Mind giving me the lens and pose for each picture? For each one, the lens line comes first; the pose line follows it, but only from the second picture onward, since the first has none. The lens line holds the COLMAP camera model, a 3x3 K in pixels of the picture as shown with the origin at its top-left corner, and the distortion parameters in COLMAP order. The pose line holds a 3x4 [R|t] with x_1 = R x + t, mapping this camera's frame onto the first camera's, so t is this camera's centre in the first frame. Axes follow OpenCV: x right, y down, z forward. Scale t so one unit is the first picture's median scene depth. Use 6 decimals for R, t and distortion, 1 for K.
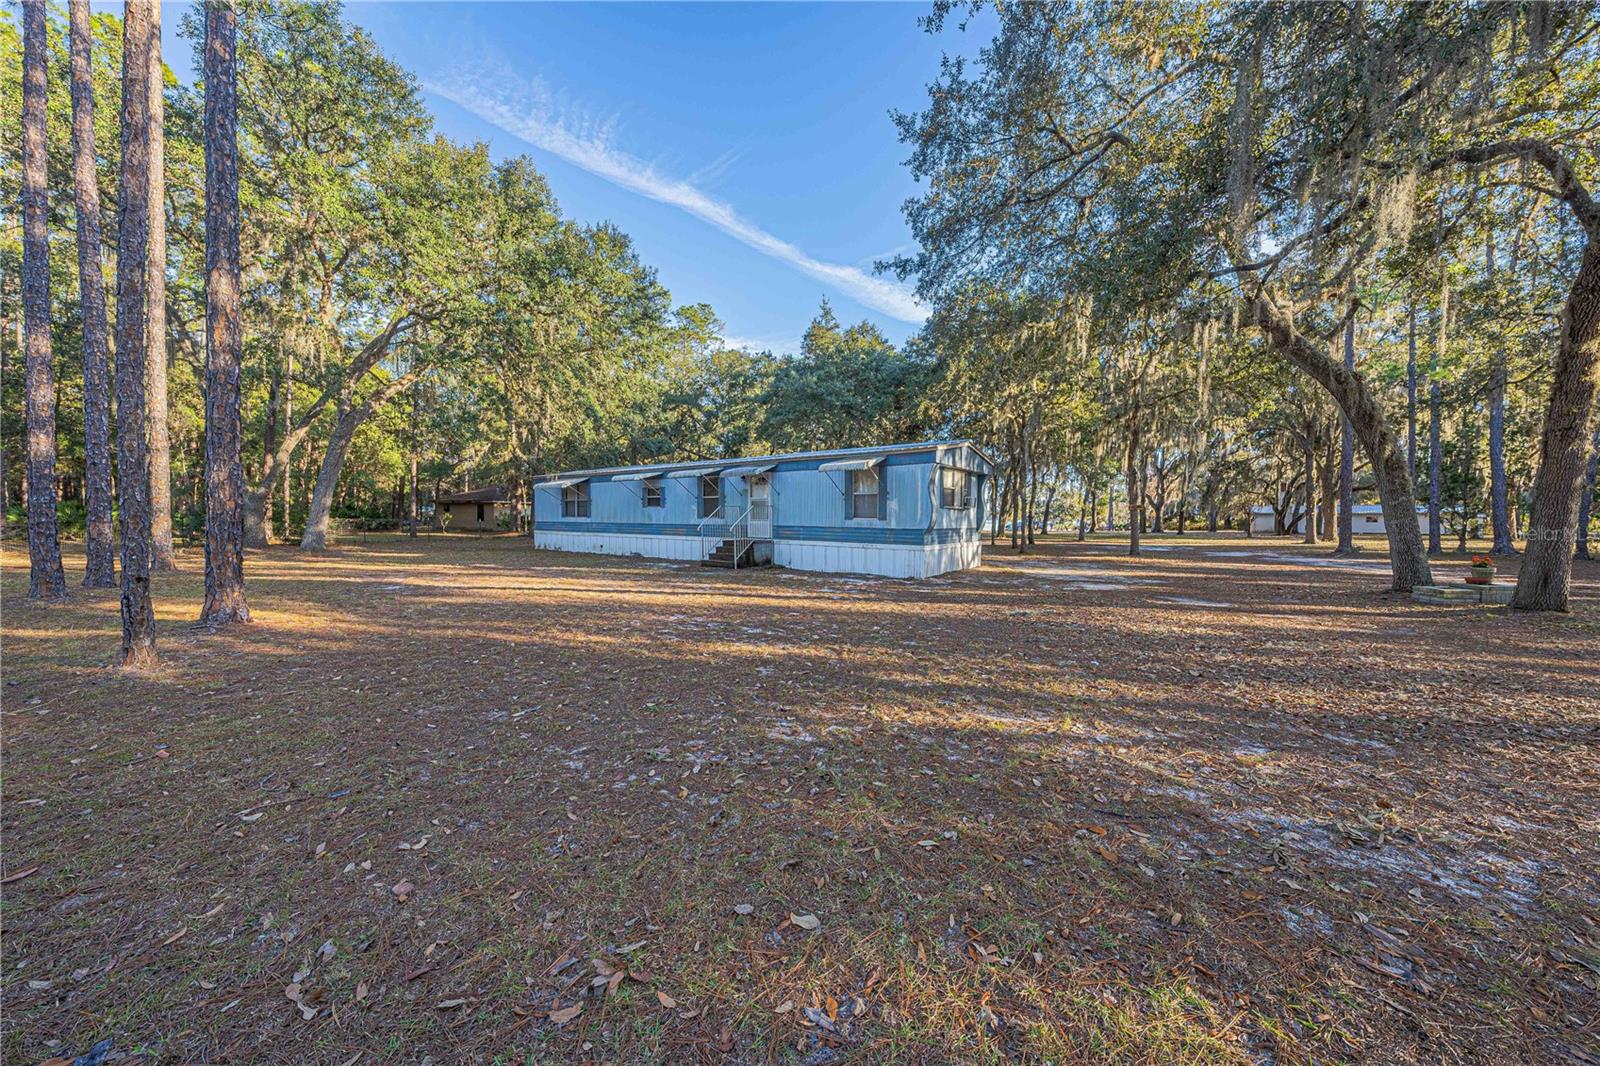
lens RADIAL K [[545.5, 0, 800.0], [0, 545.5, 533.0], [0, 0, 1]] dist [-0.003192, -0.000096]
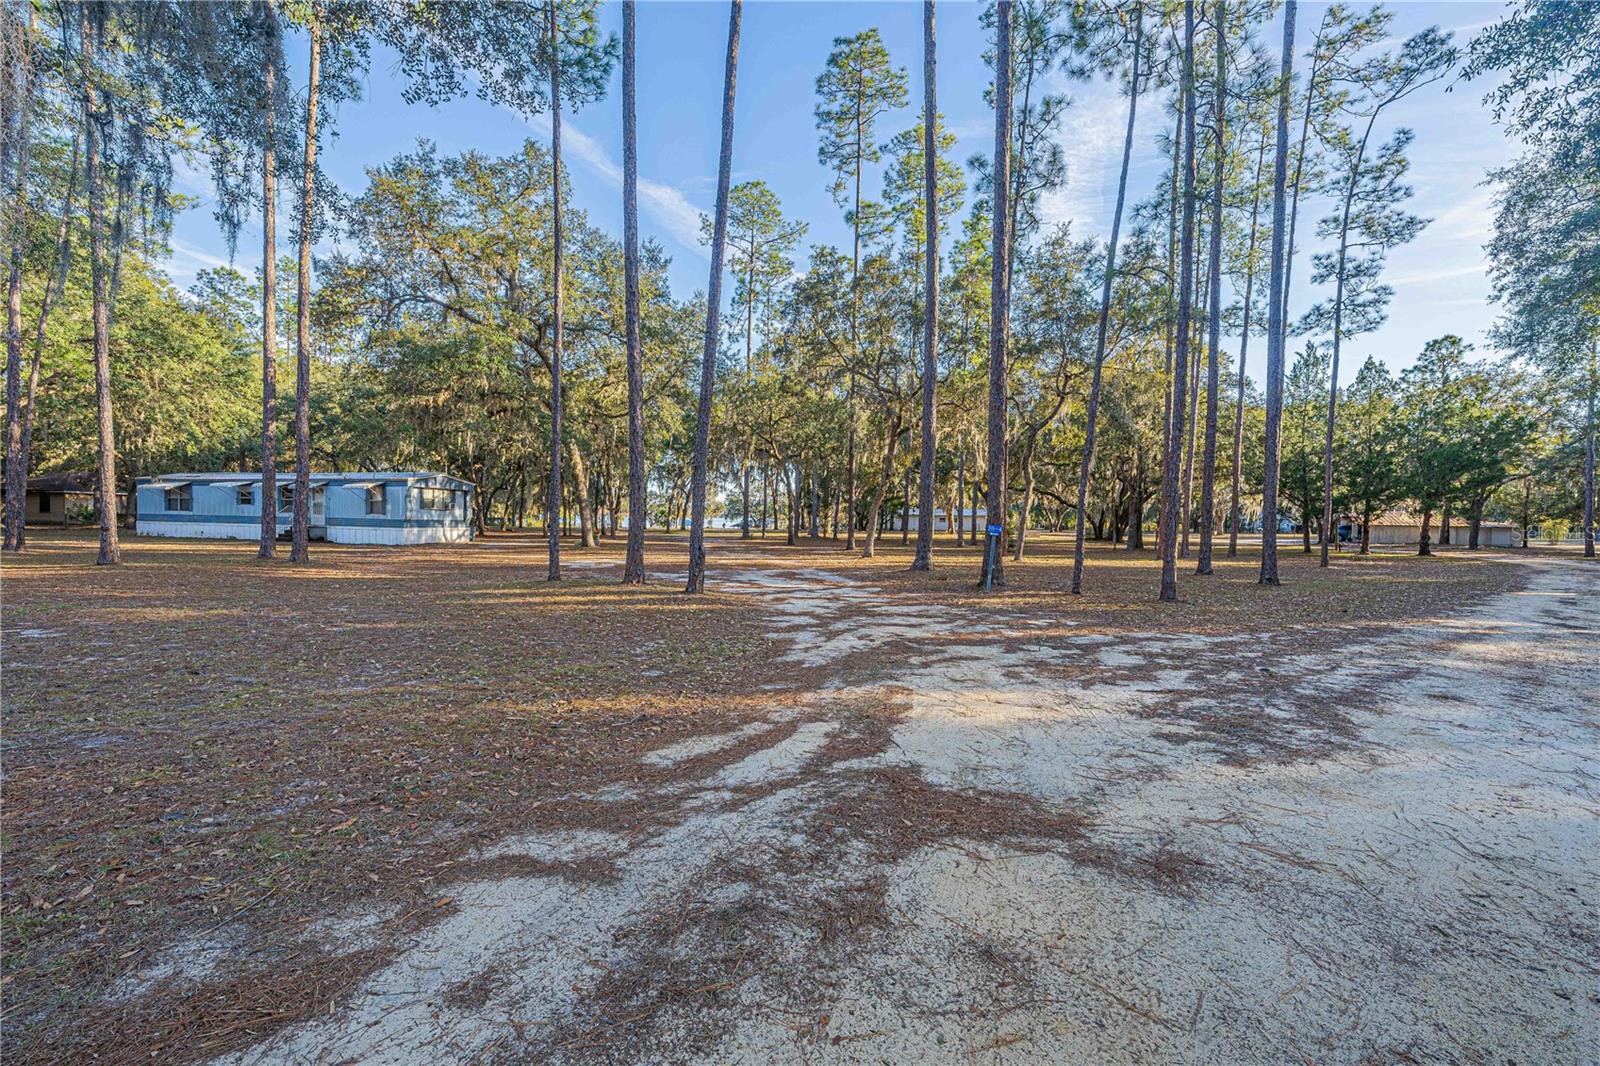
lens RADIAL K [[653.0, 0, 800.0], [0, 653.0, 533.0], [0, 0, 1]] dist [-0.001286, -0.000099]
pose [[0.933915, 0.003072, 0.357482, 0.530760], [-0.002199, 0.999994, -0.002848, 0.031951], [-0.357489, 0.001873, 0.933916, -1.250279]]
